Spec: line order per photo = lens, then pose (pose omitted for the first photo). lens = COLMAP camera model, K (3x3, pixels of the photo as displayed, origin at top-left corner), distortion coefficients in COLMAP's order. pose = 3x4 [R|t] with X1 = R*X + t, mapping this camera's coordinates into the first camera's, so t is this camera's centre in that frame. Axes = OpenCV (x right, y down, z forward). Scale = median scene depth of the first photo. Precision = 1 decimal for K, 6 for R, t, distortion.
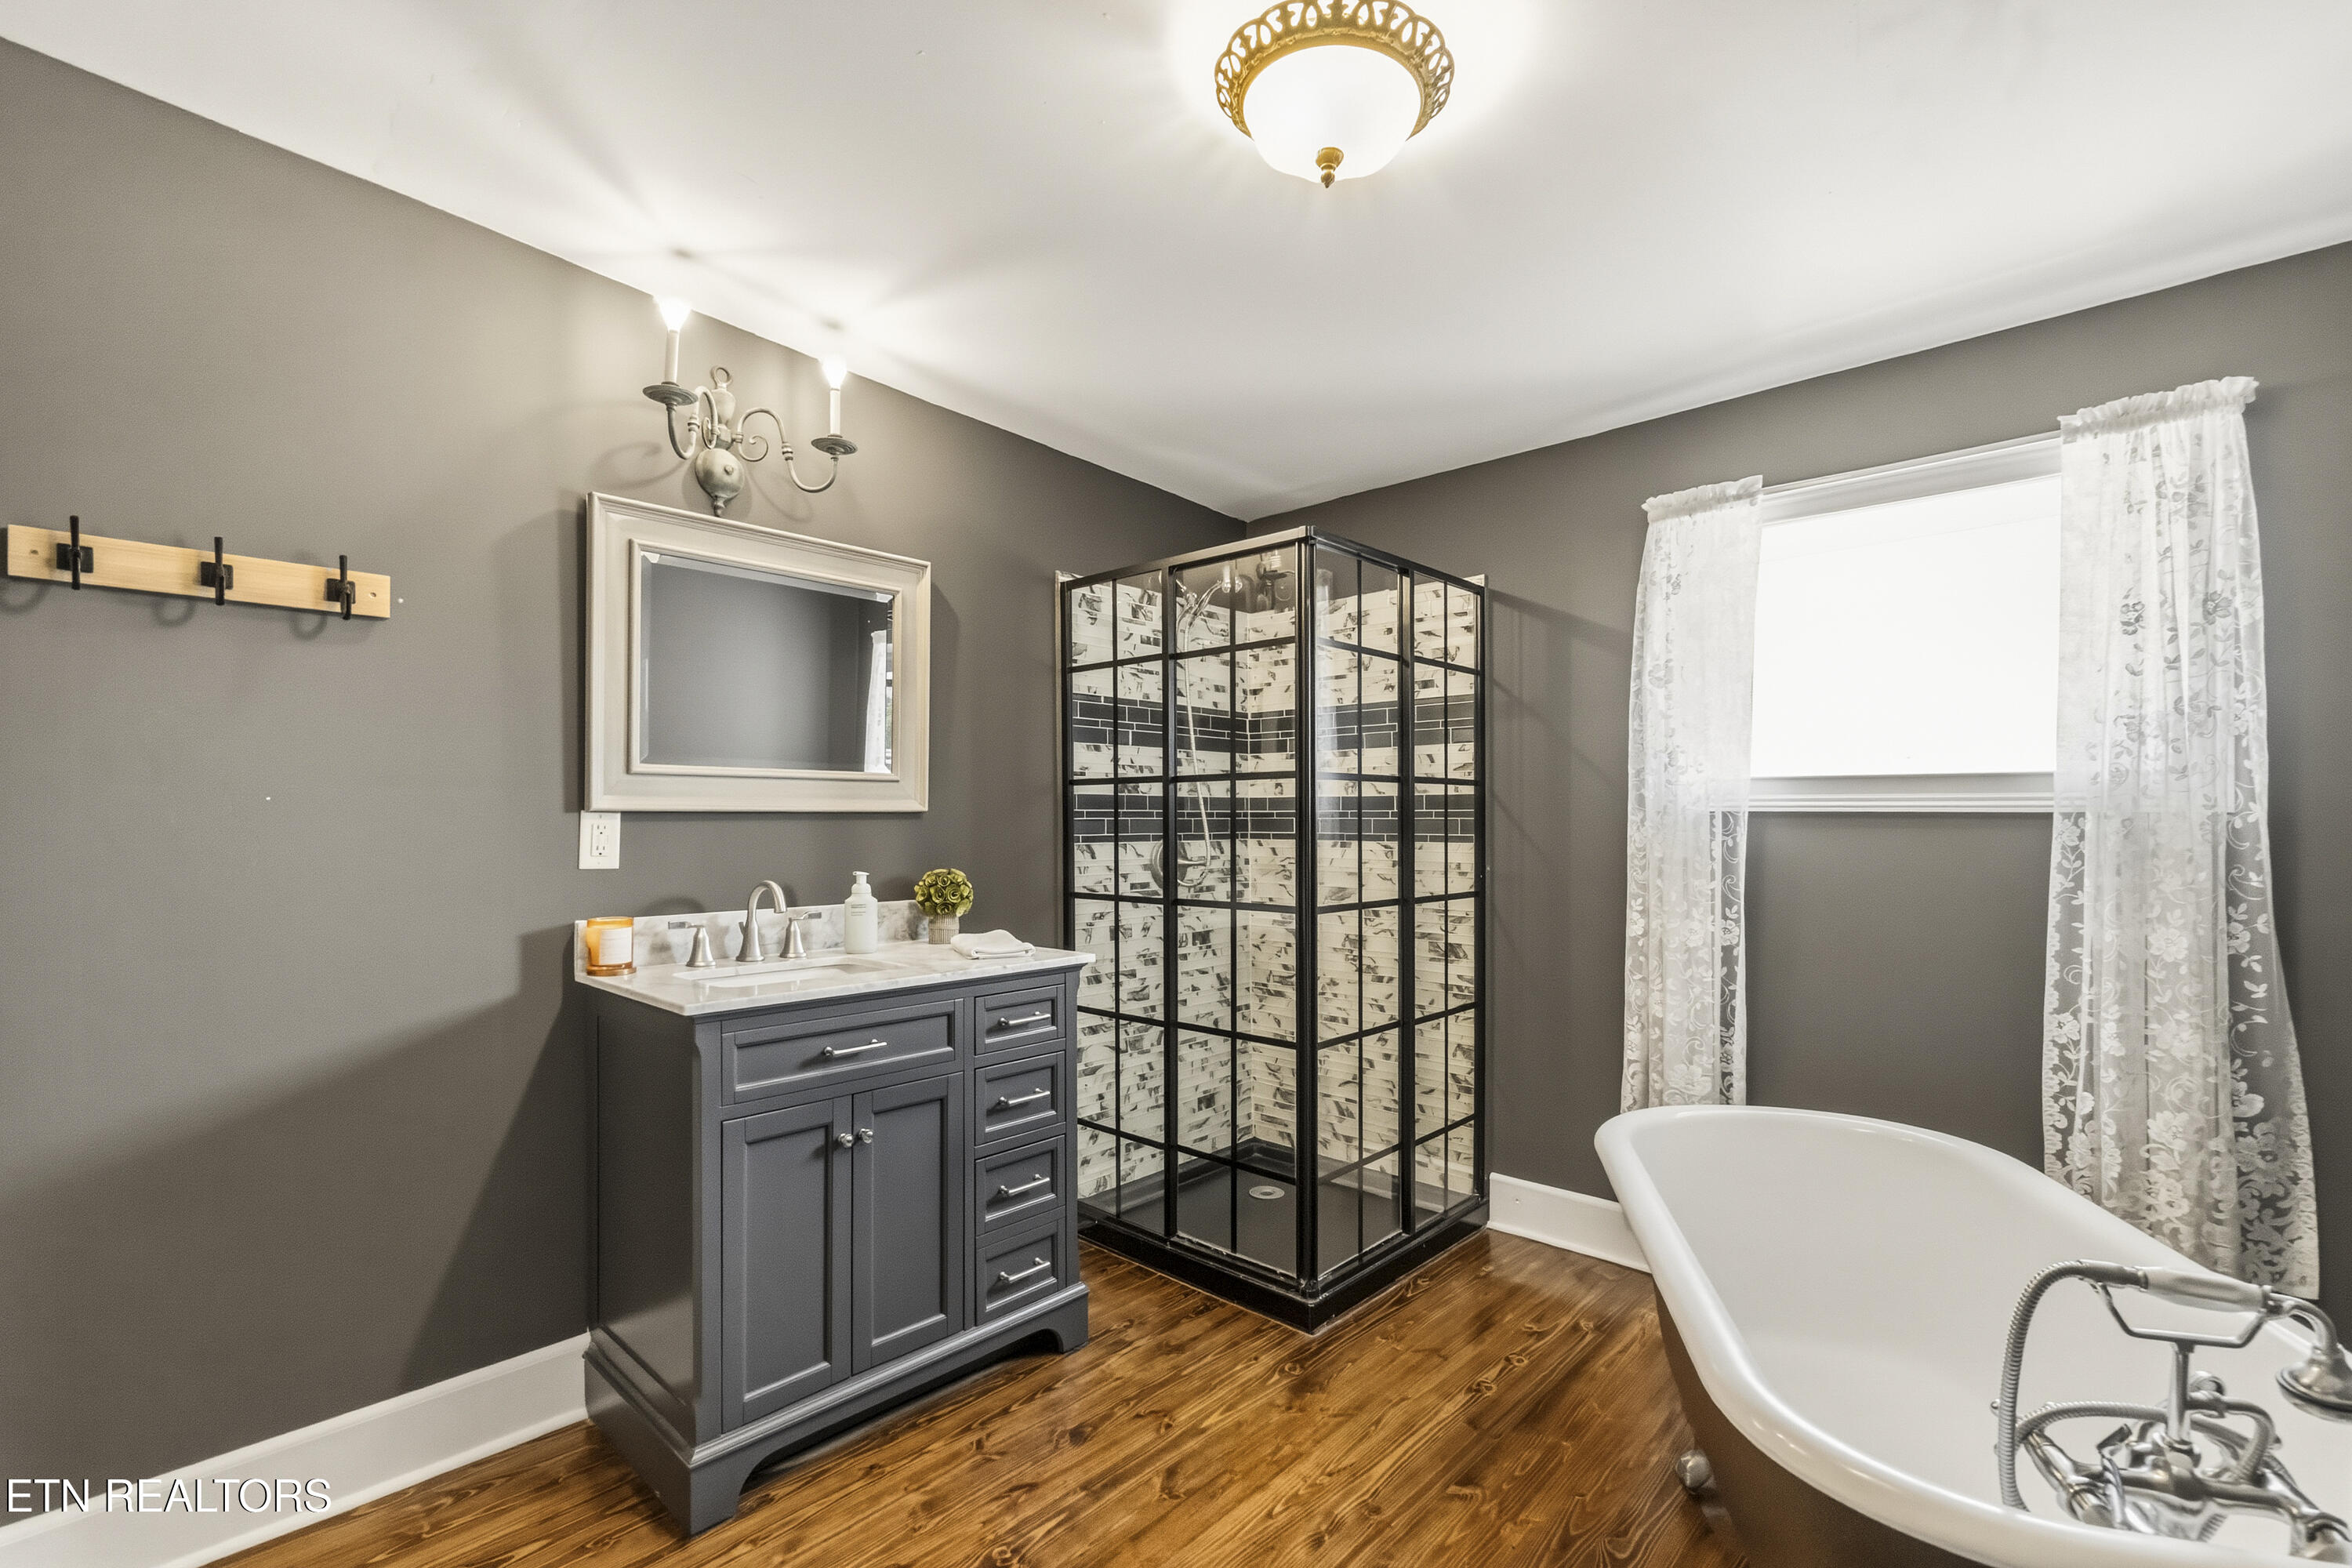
lens RADIAL K [[1026.5, 0, 1179.6], [0, 1026.5, 810.7], [0, 0, 1]] dist [-0.000160, -0.000054]
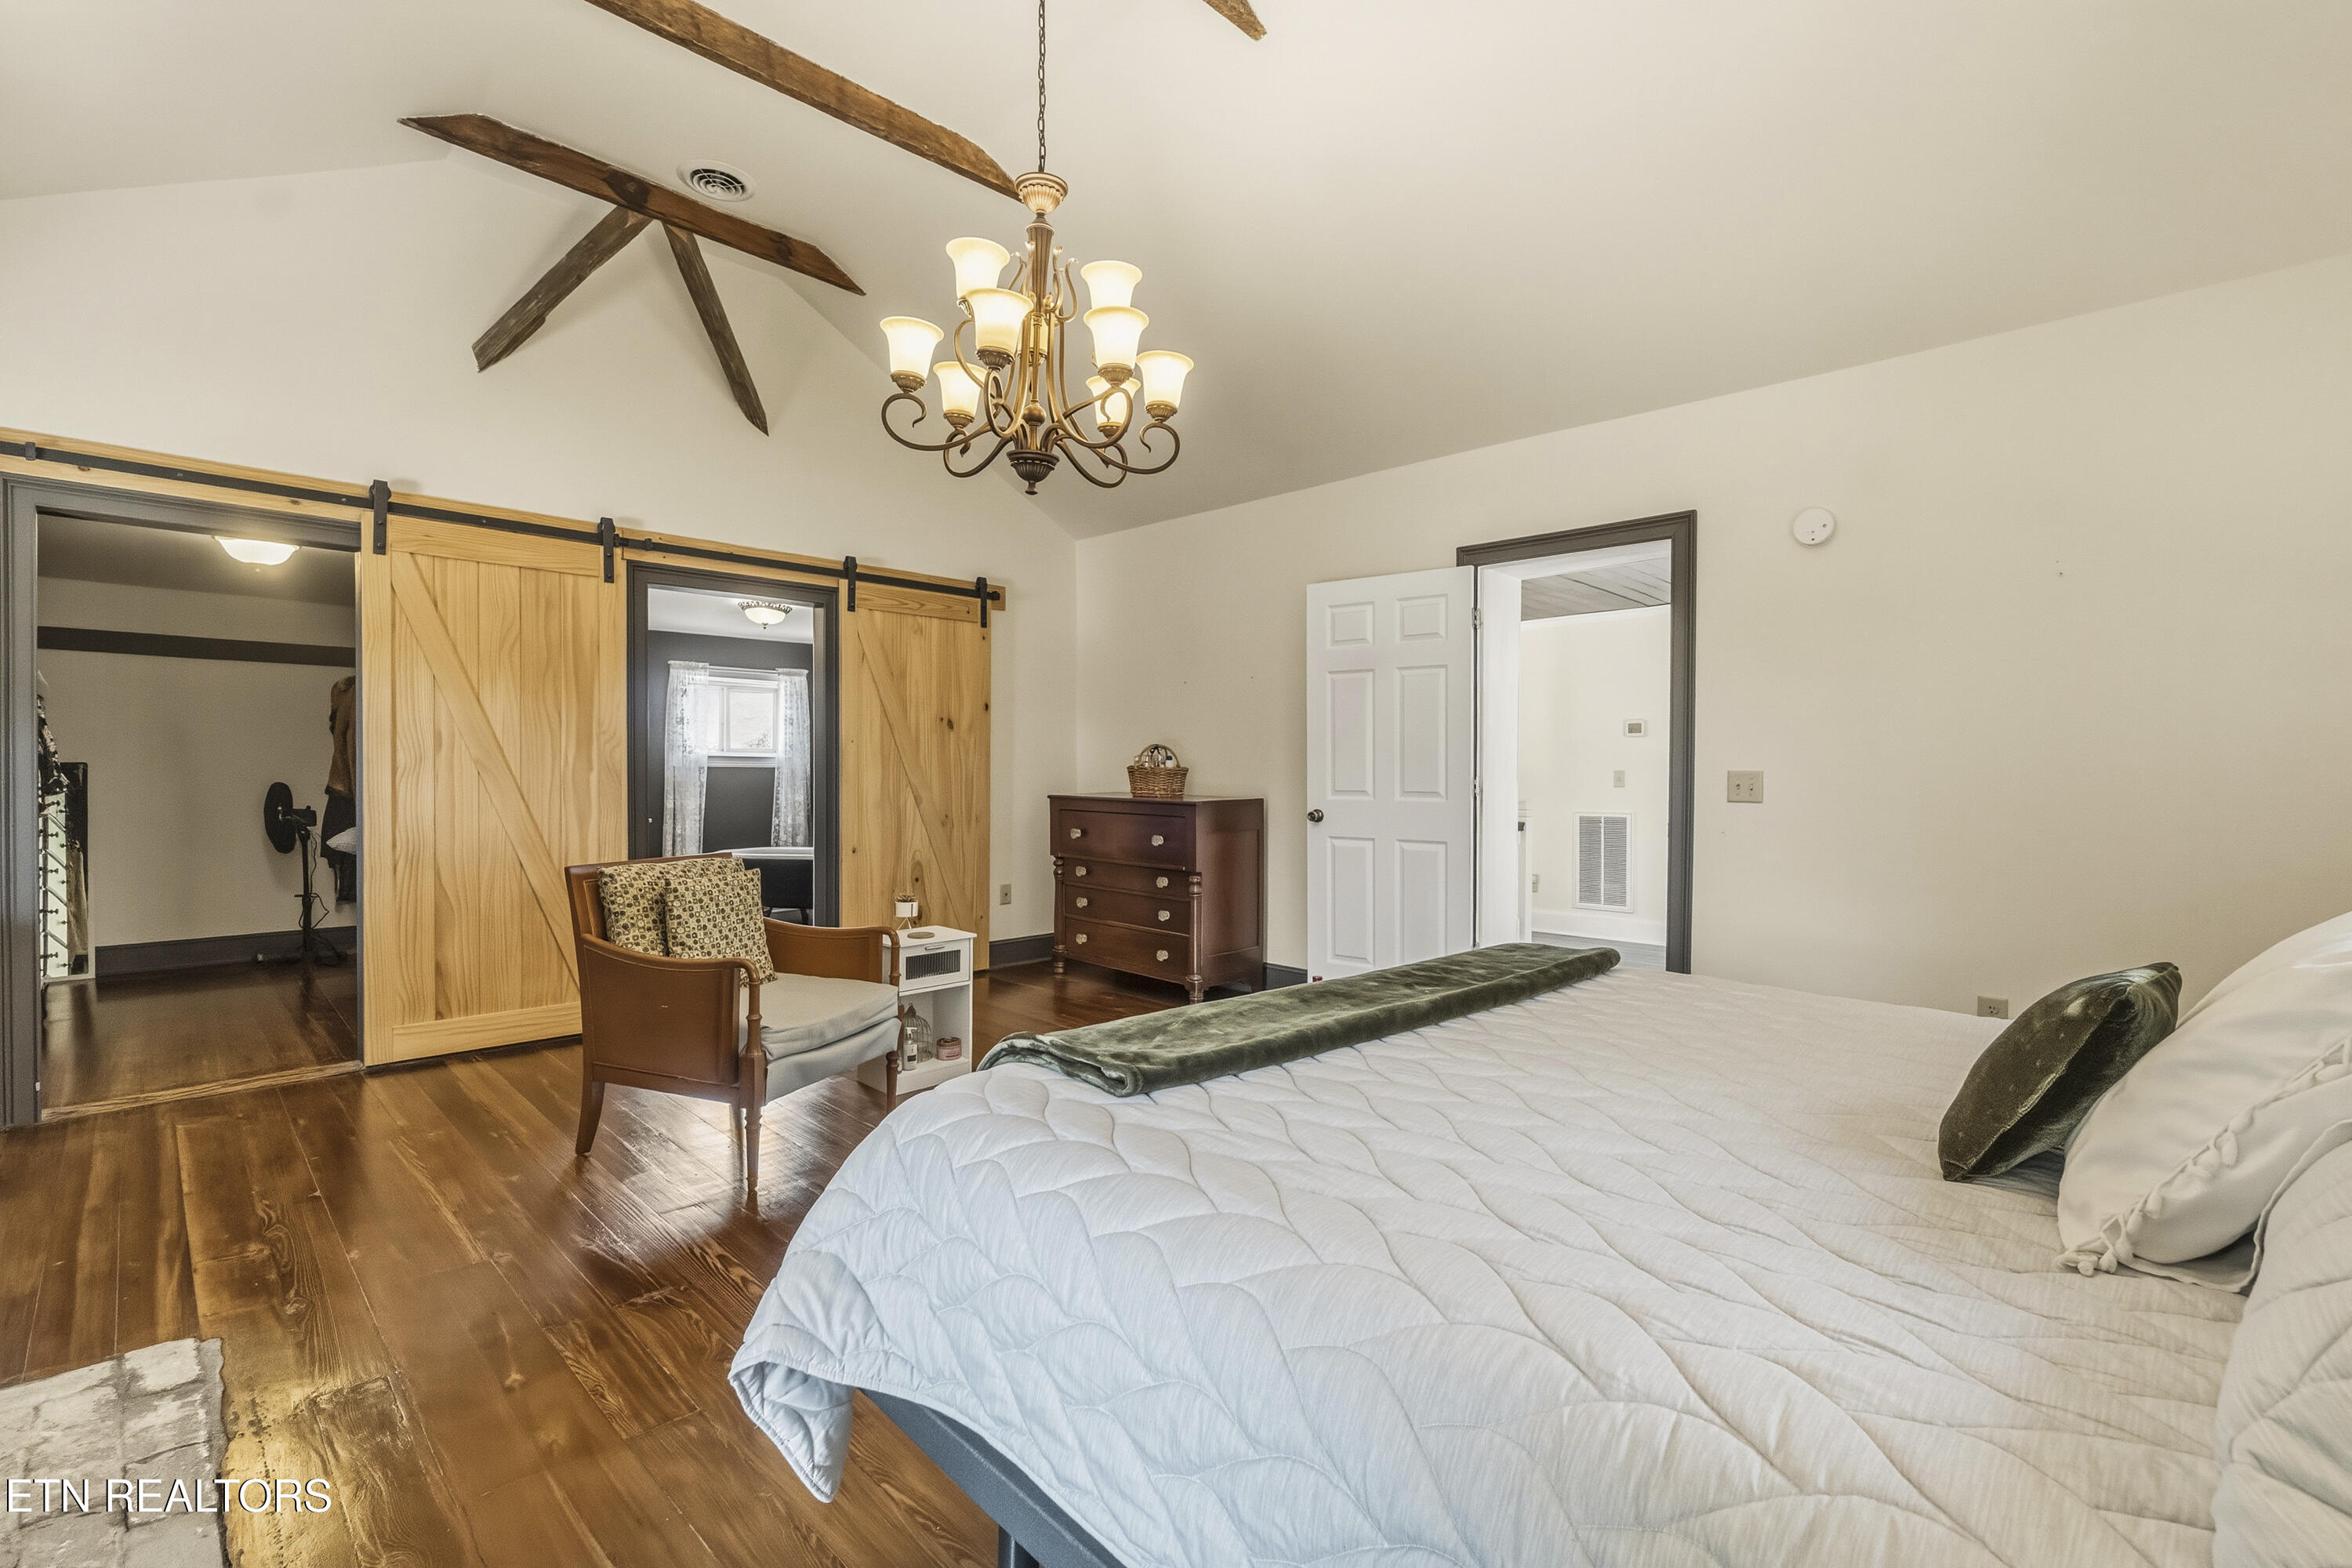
lens RADIAL K [[1050.3, 0, 1174.8], [0, 1050.3, 798.0], [0, 0, 1]] dist [-0.000280, -0.000038]
pose [[0.052421, -0.013039, 0.998540, -2.913003], [-0.004898, 0.999899, 0.013314, 0.053782], [-0.998613, -0.005588, 0.052352, -0.721993]]
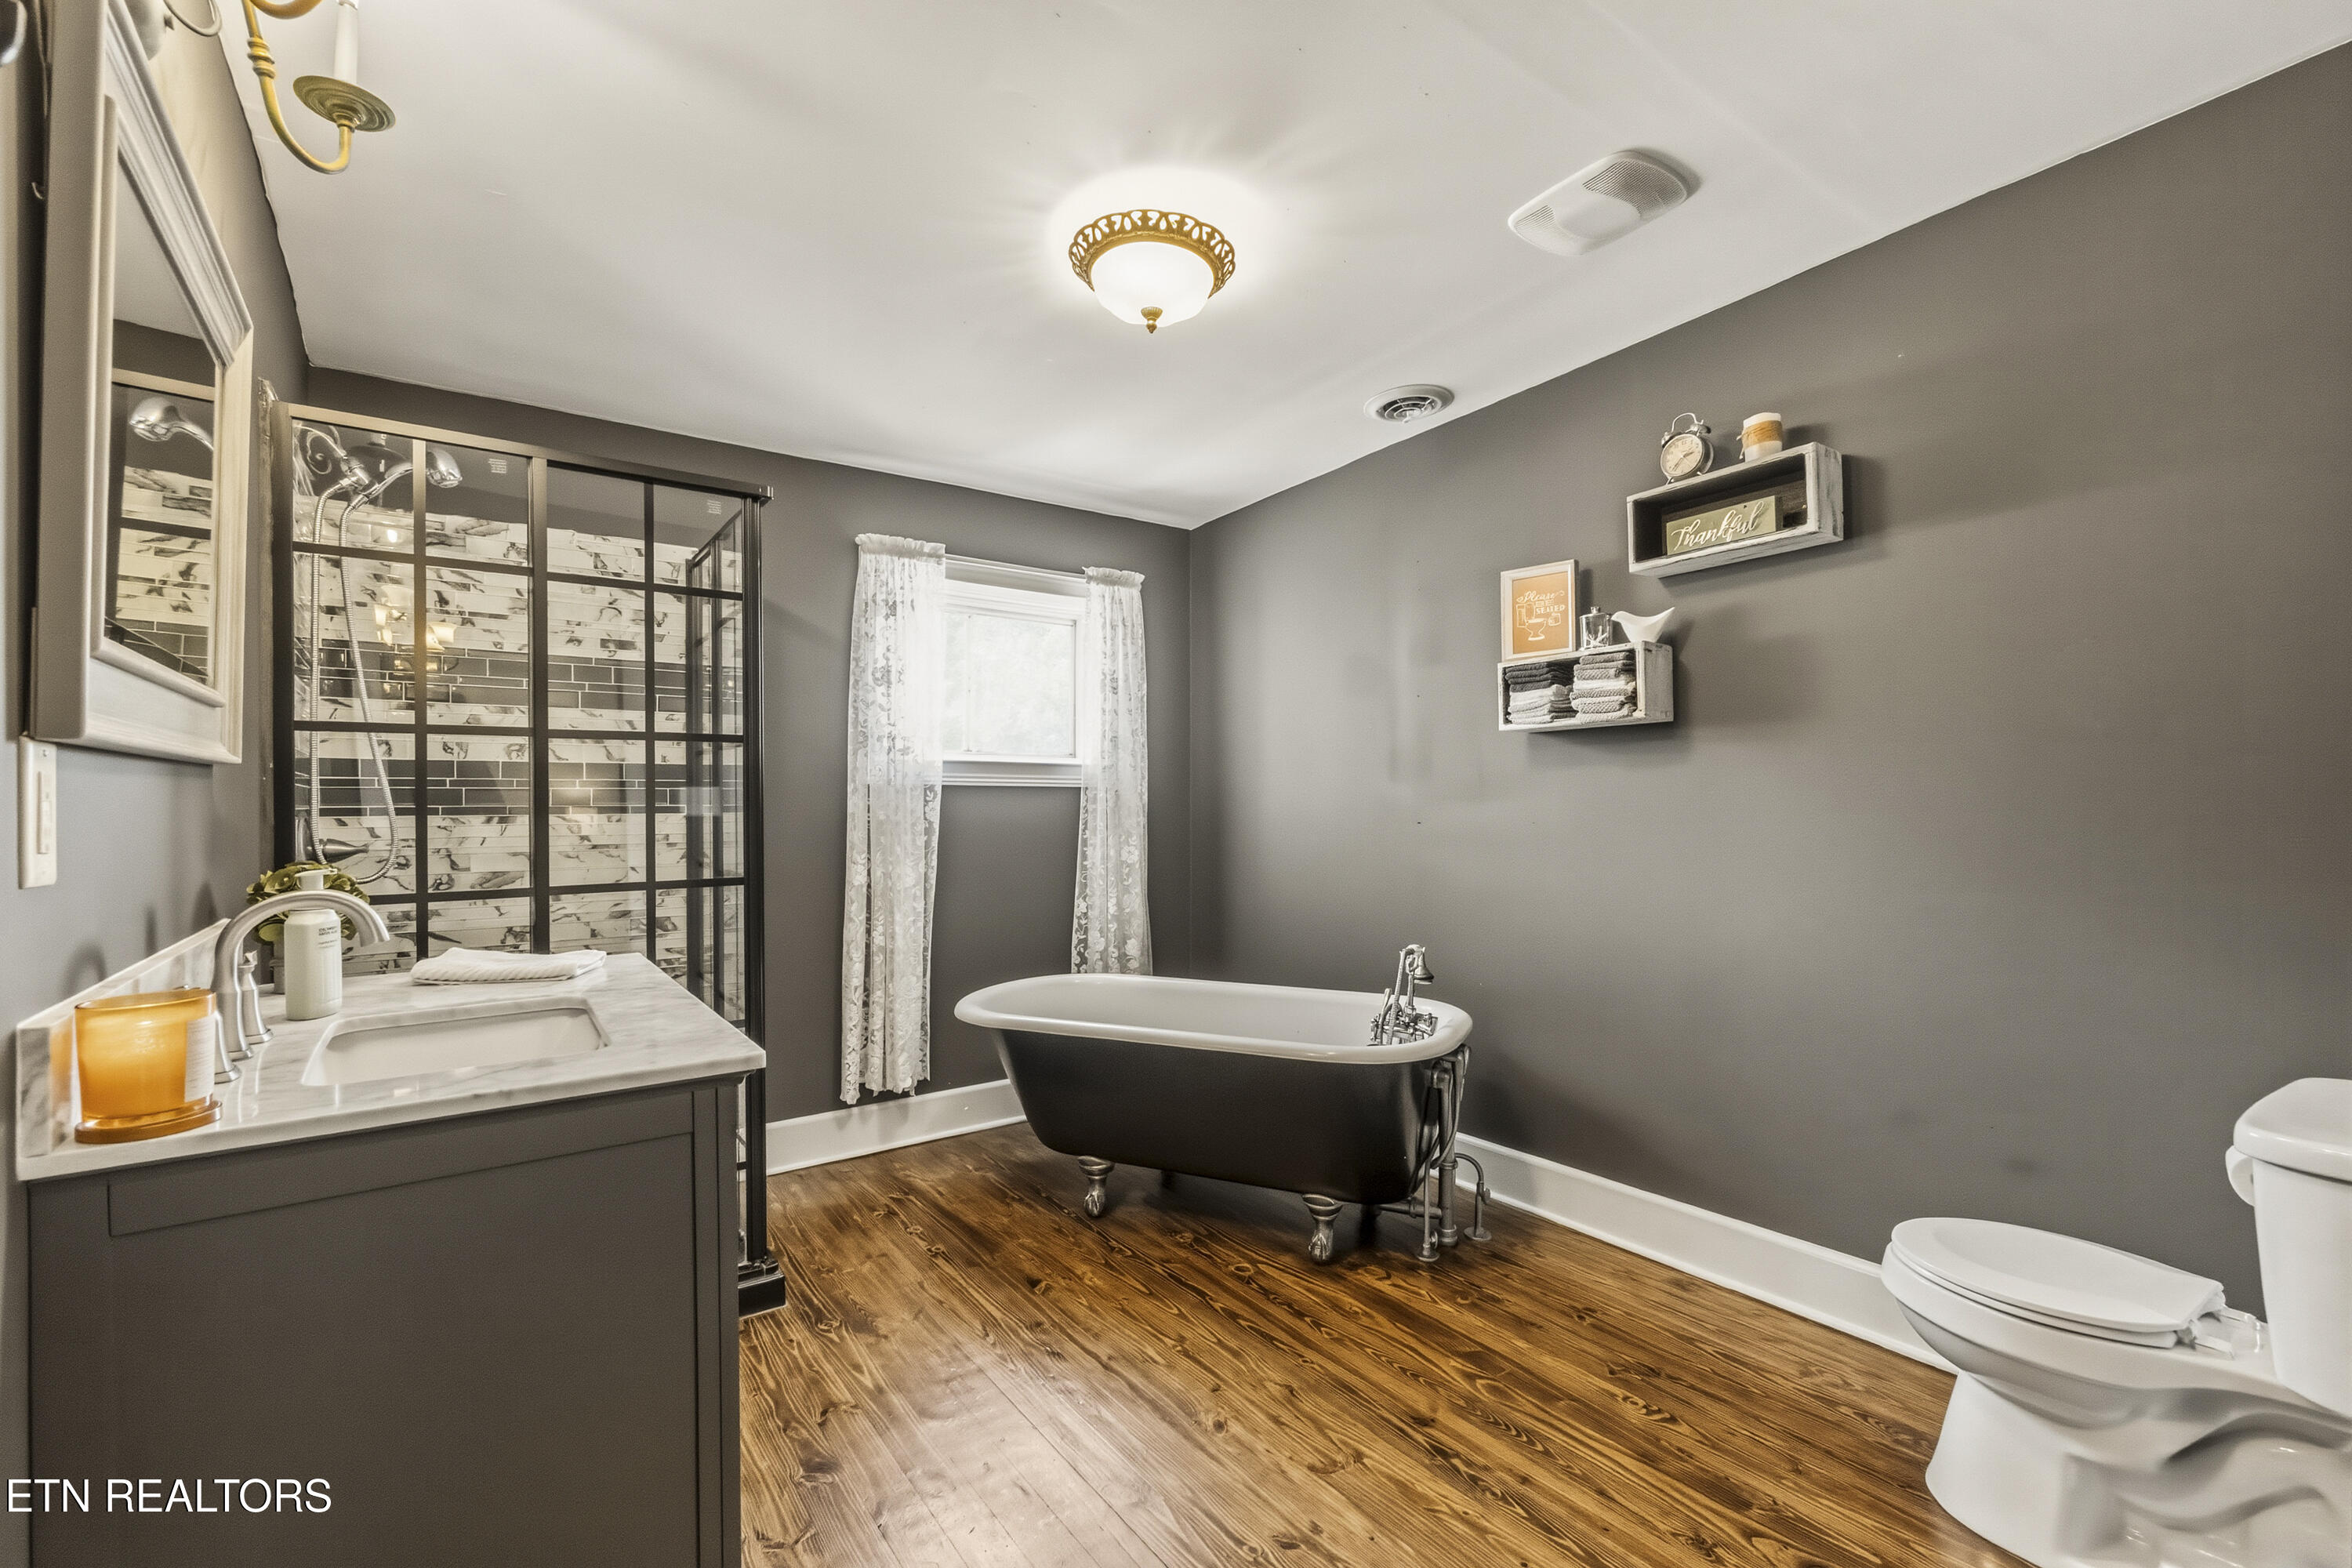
lens RADIAL K [[1024.9, 0, 1164.8], [0, 1024.9, 788.7], [0, 0, 1]] dist [-0.002562, -0.000107]
pose [[0.203366, 0.011376, 0.979037, -0.790547], [-0.004206, 0.999933, -0.010745, 0.021291], [-0.979094, -0.001933, 0.203401, 0.449537]]
